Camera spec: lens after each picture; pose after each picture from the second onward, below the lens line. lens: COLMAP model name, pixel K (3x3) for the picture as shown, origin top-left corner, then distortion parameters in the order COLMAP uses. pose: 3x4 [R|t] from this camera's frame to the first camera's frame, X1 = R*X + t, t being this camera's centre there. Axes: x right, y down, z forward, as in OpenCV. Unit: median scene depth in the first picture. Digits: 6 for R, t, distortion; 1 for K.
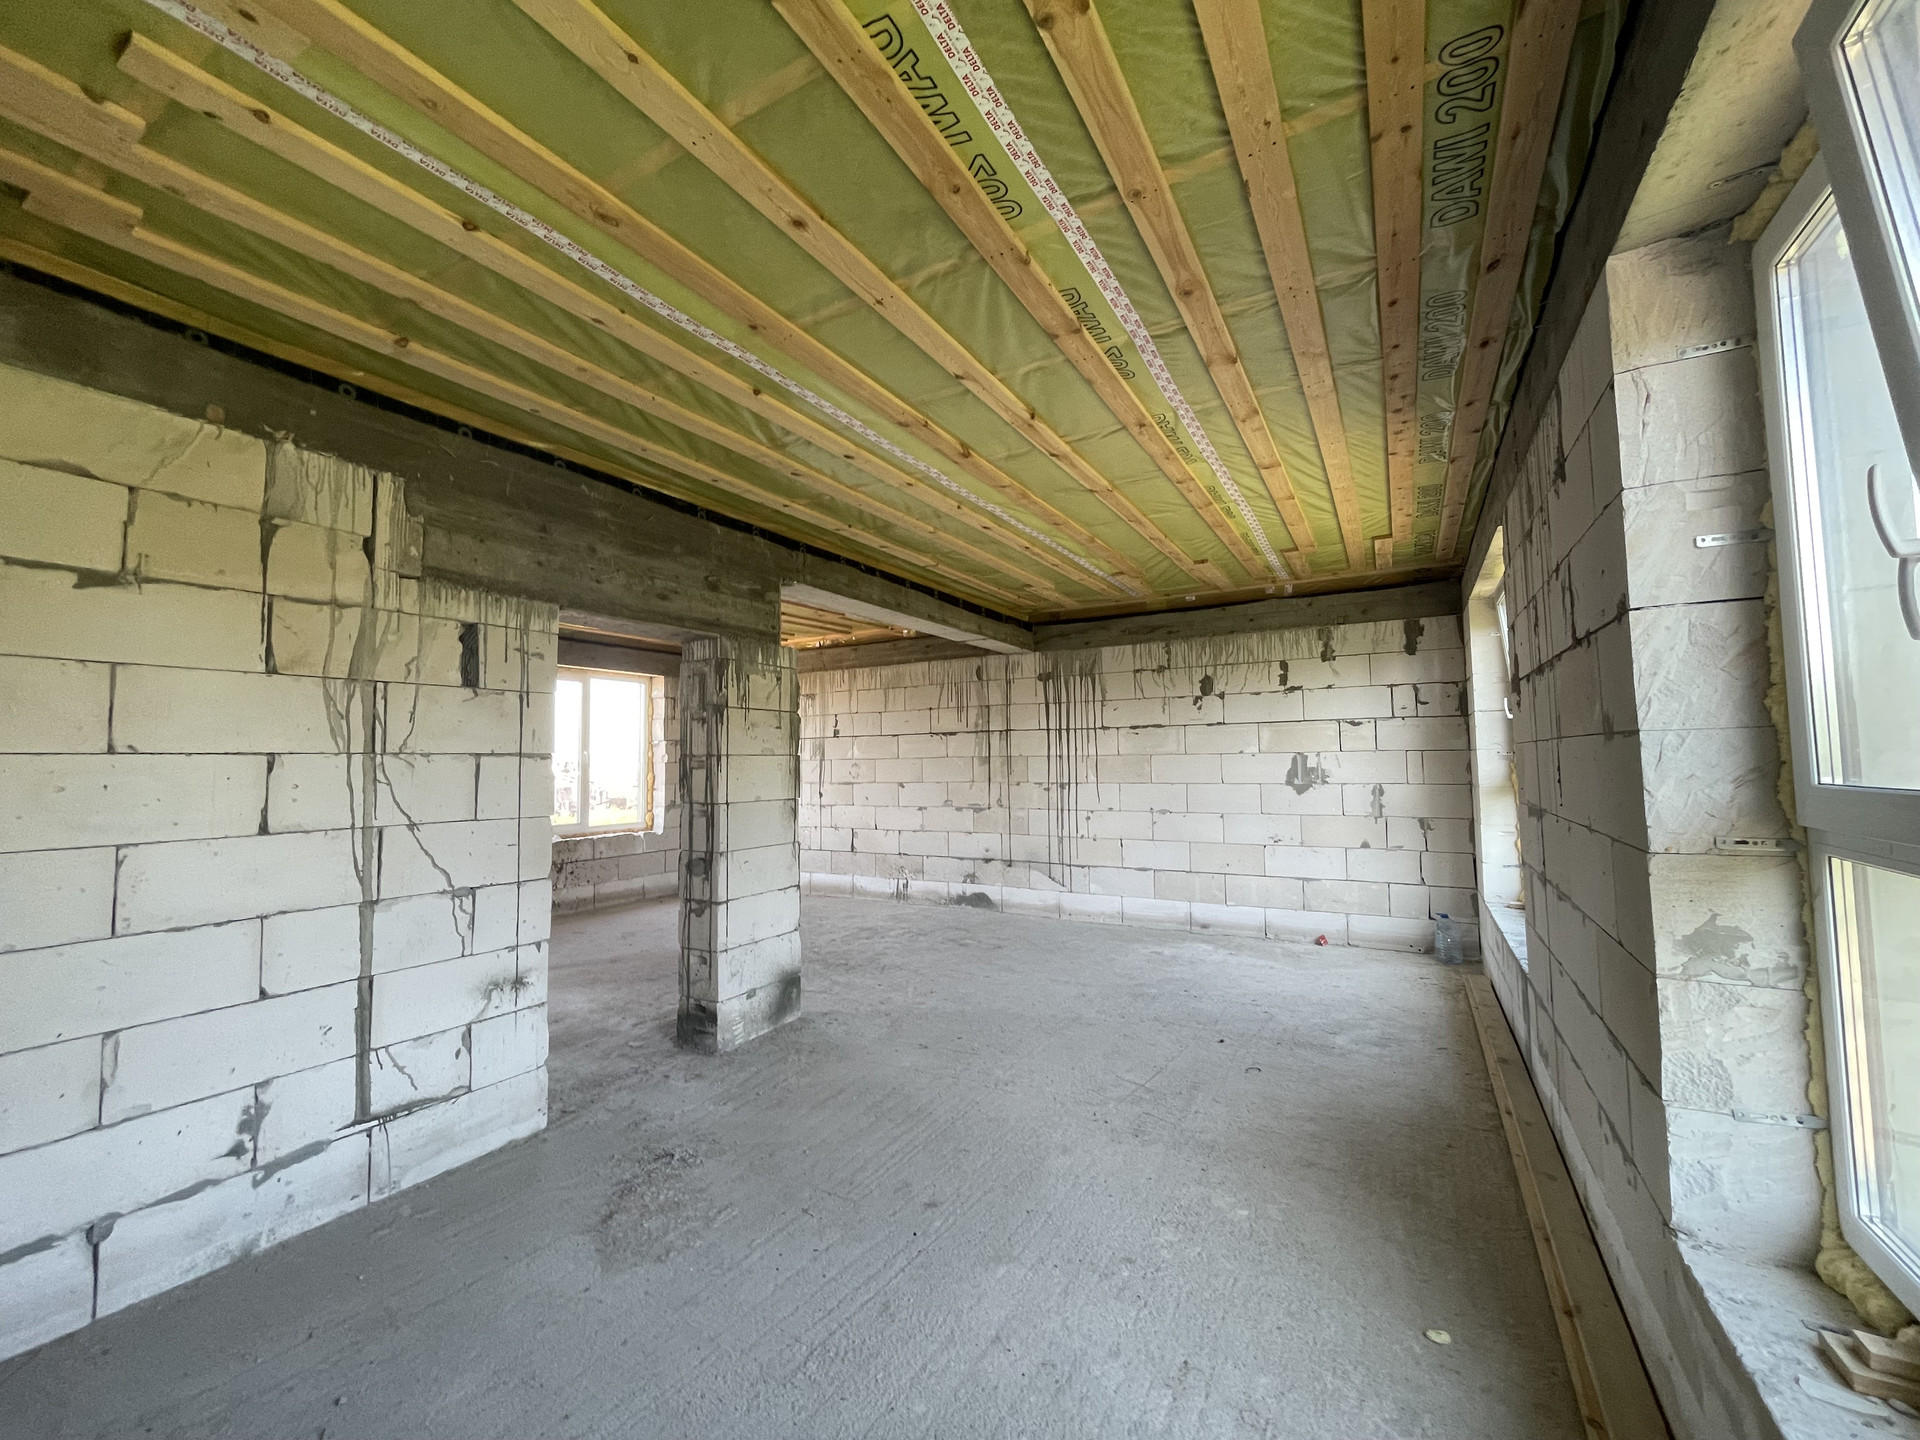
lens RADIAL K [[772.9, 0, 960.5], [0, 772.9, 717.7], [0, 0, 1]] dist [-0.003358, -0.000035]
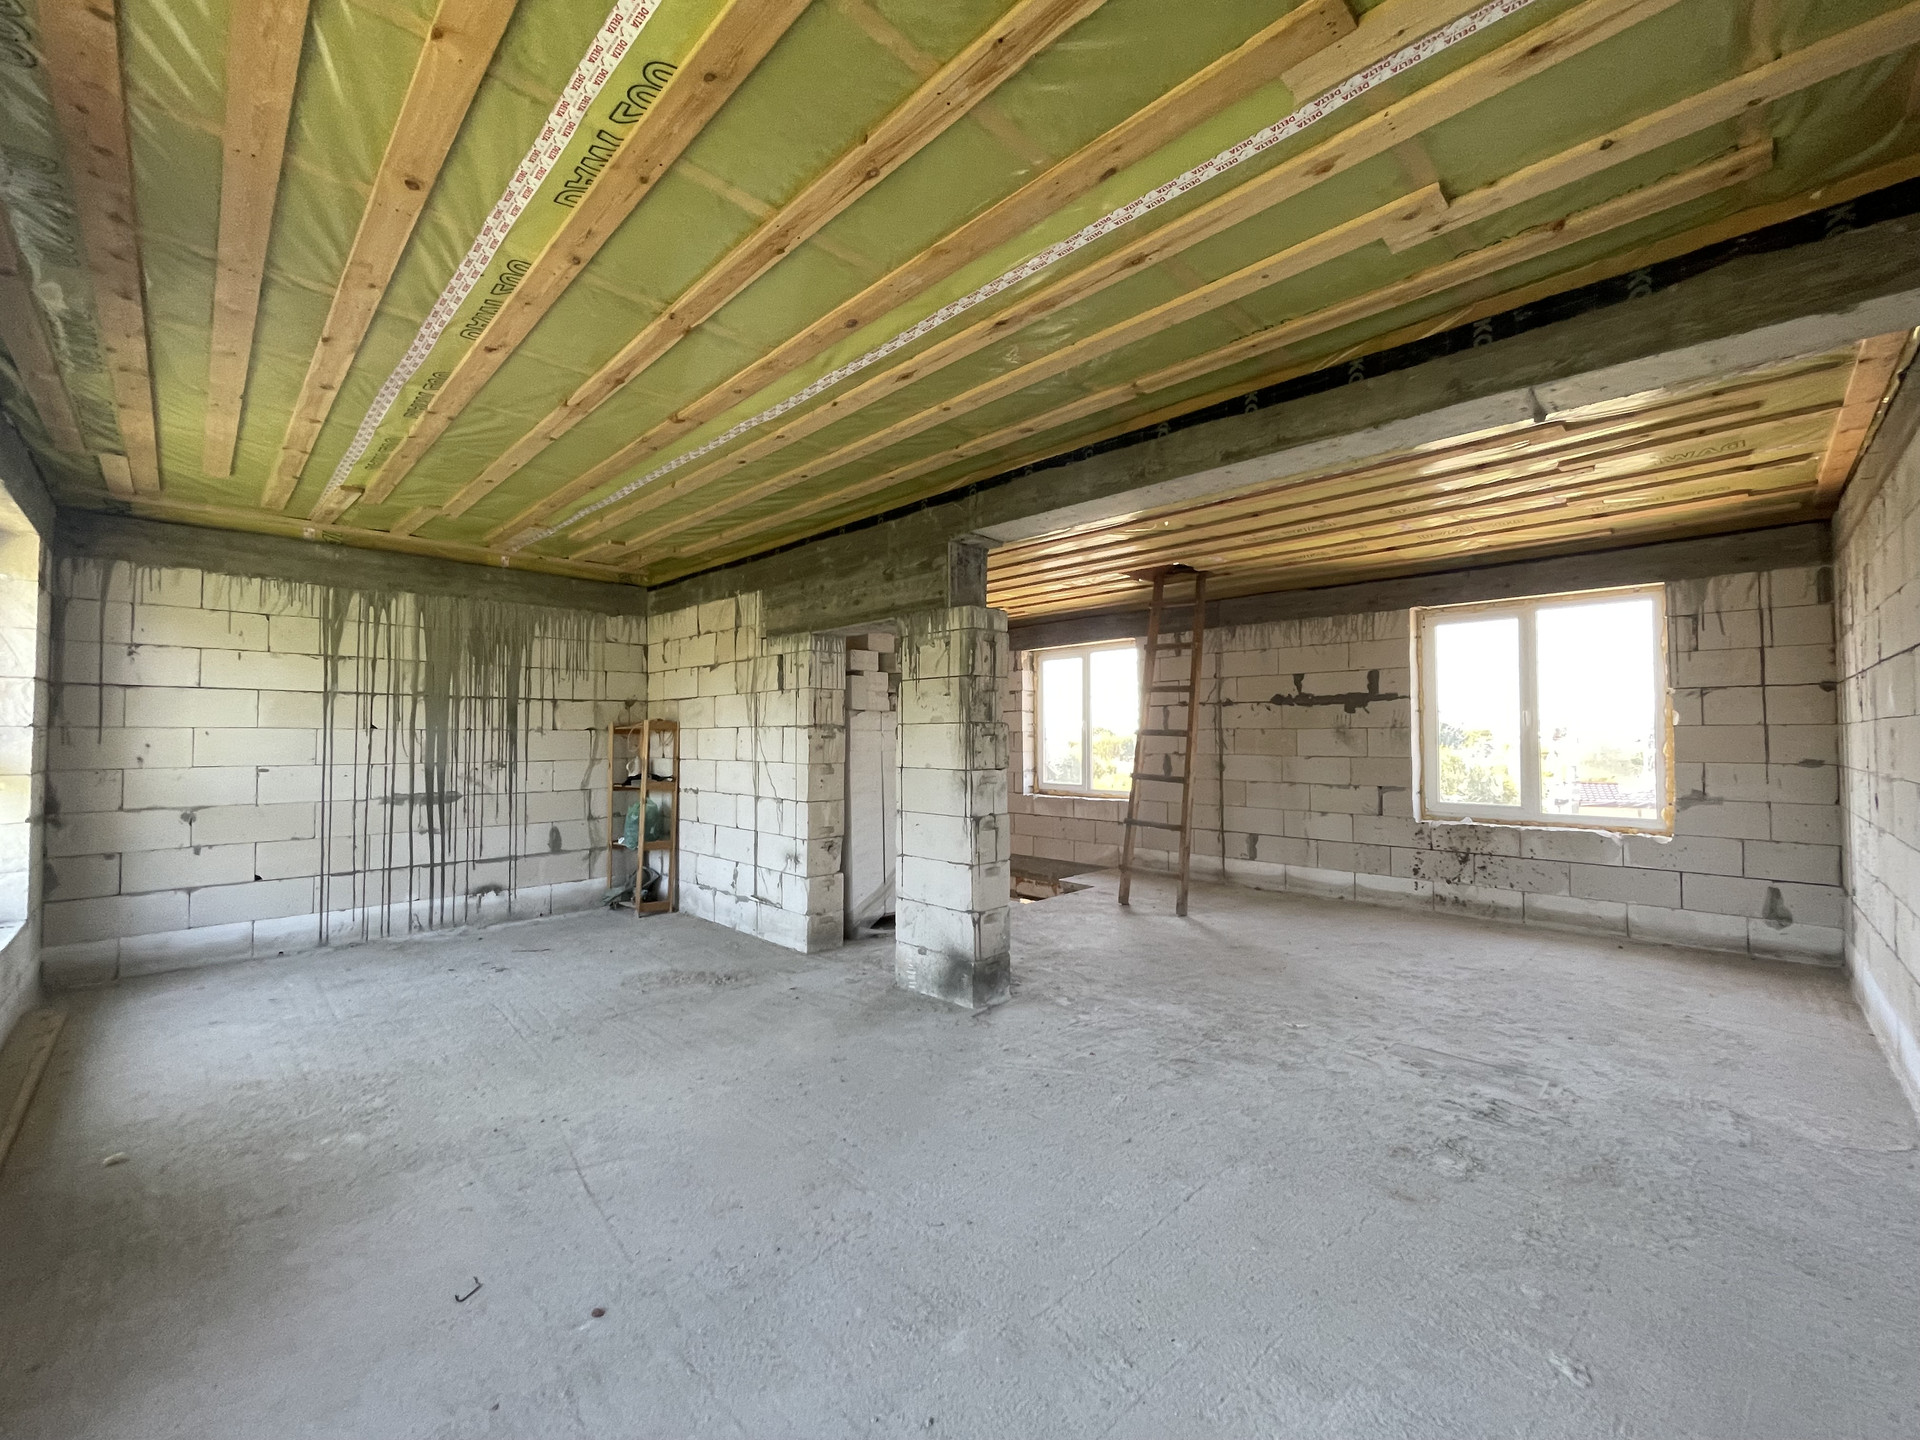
lens RADIAL K [[772.9, 0, 959.5], [0, 772.9, 718.6], [0, 0, 1]] dist [-0.003358, -0.000035]
pose [[-0.257435, -0.009203, -0.966252, 0.701759], [0.061827, 0.997749, -0.025976, 0.069944], [0.964316, -0.066428, -0.256287, 1.280819]]
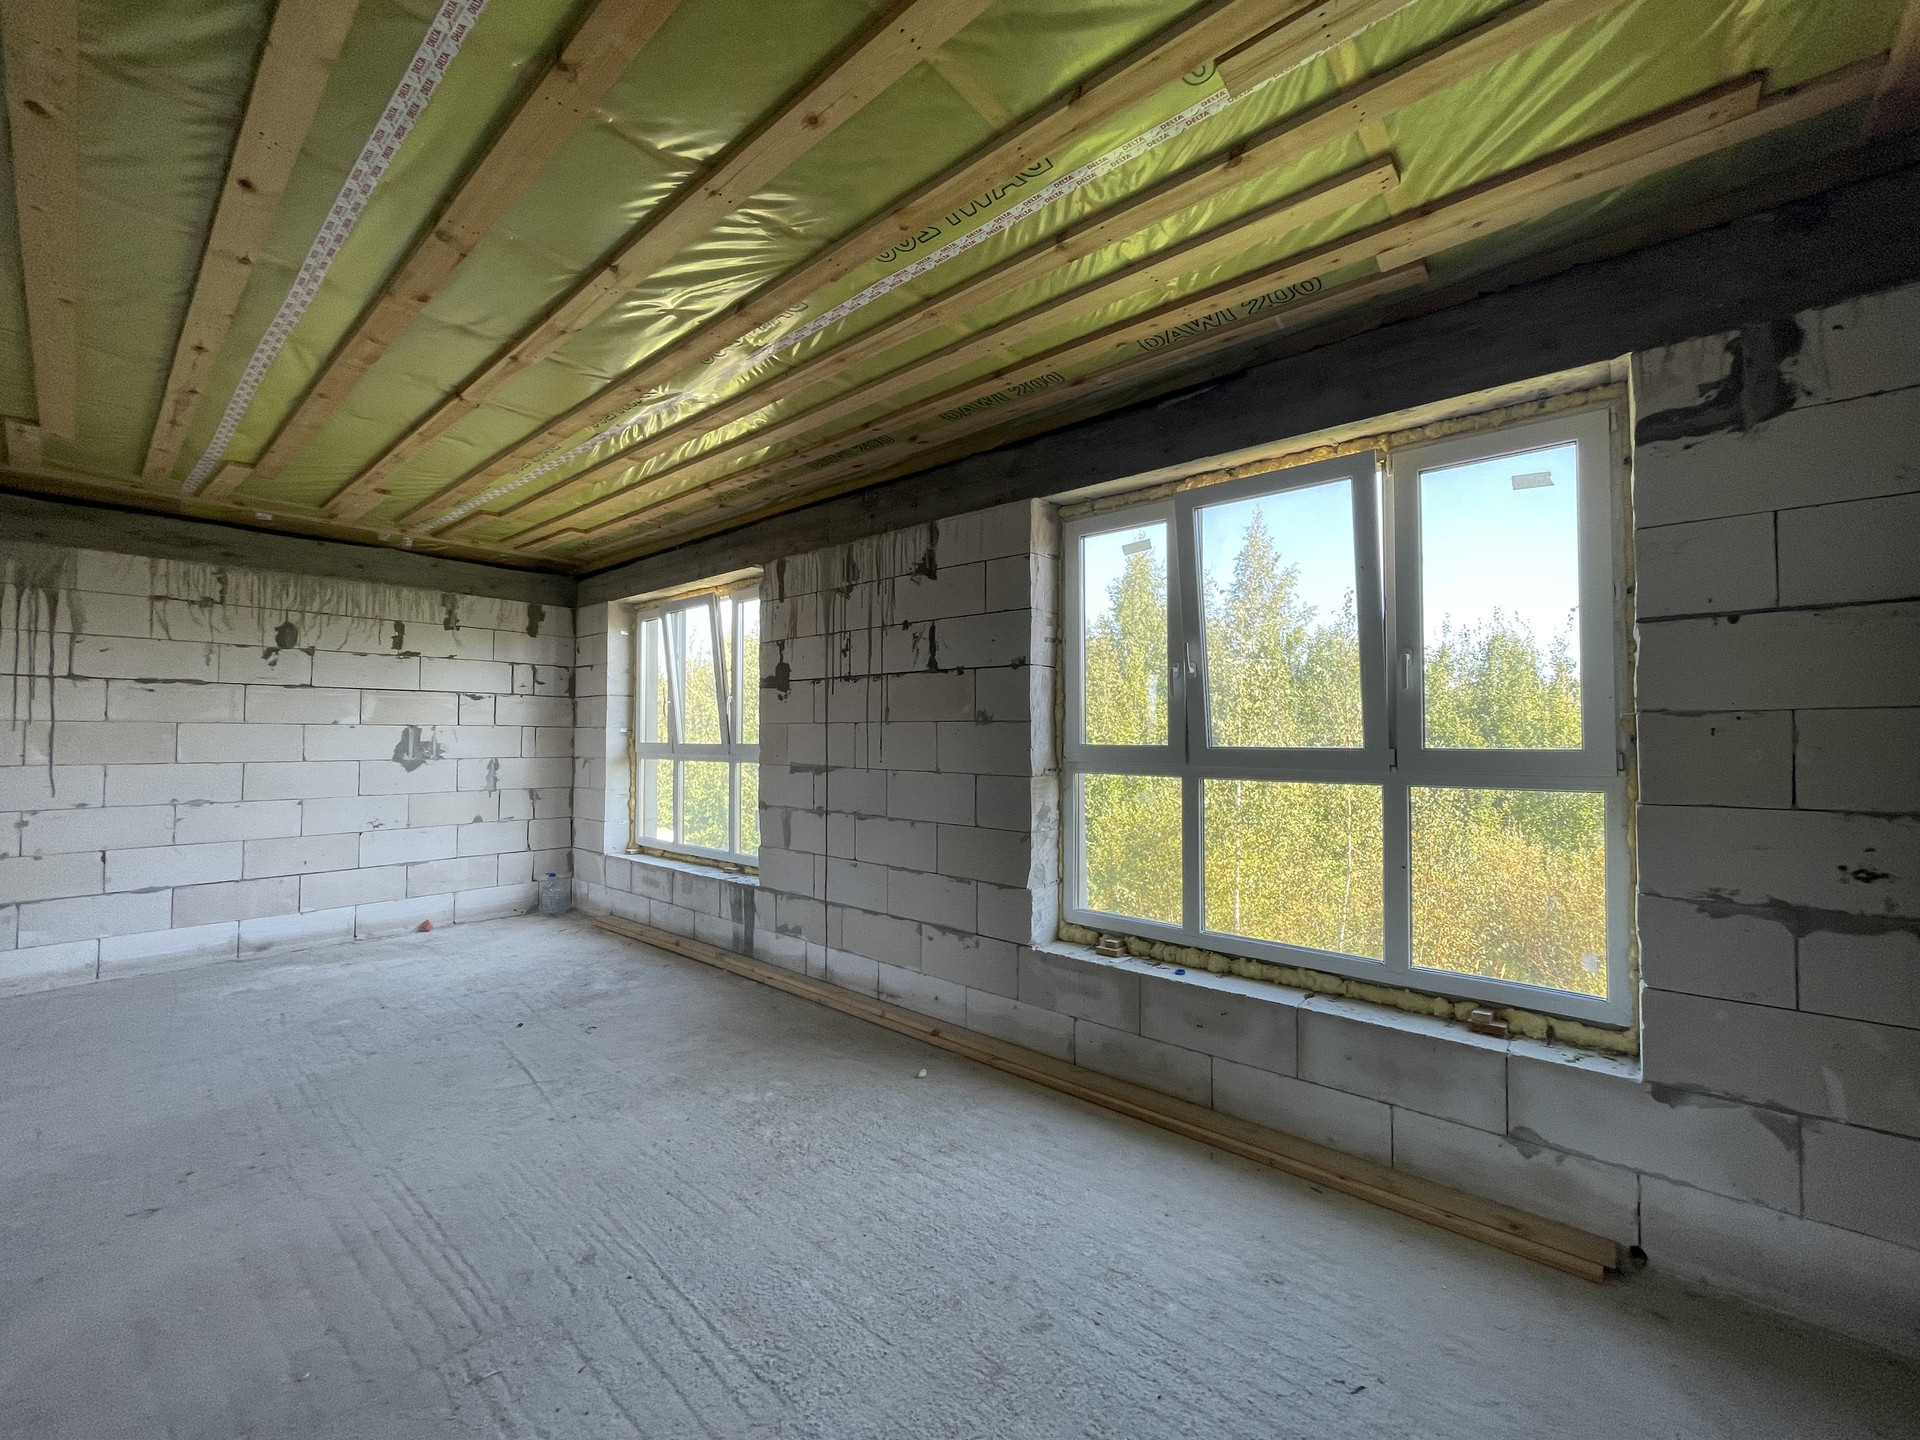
lens RADIAL K [[772.9, 0, 958.8], [0, 772.9, 715.9], [0, 0, 1]] dist [-0.003358, -0.000035]
pose [[0.189175, 0.040177, 0.981121, -0.477744], [-0.062801, 0.997612, -0.028744, 0.029260], [-0.979933, -0.056178, 0.191246, 0.289622]]
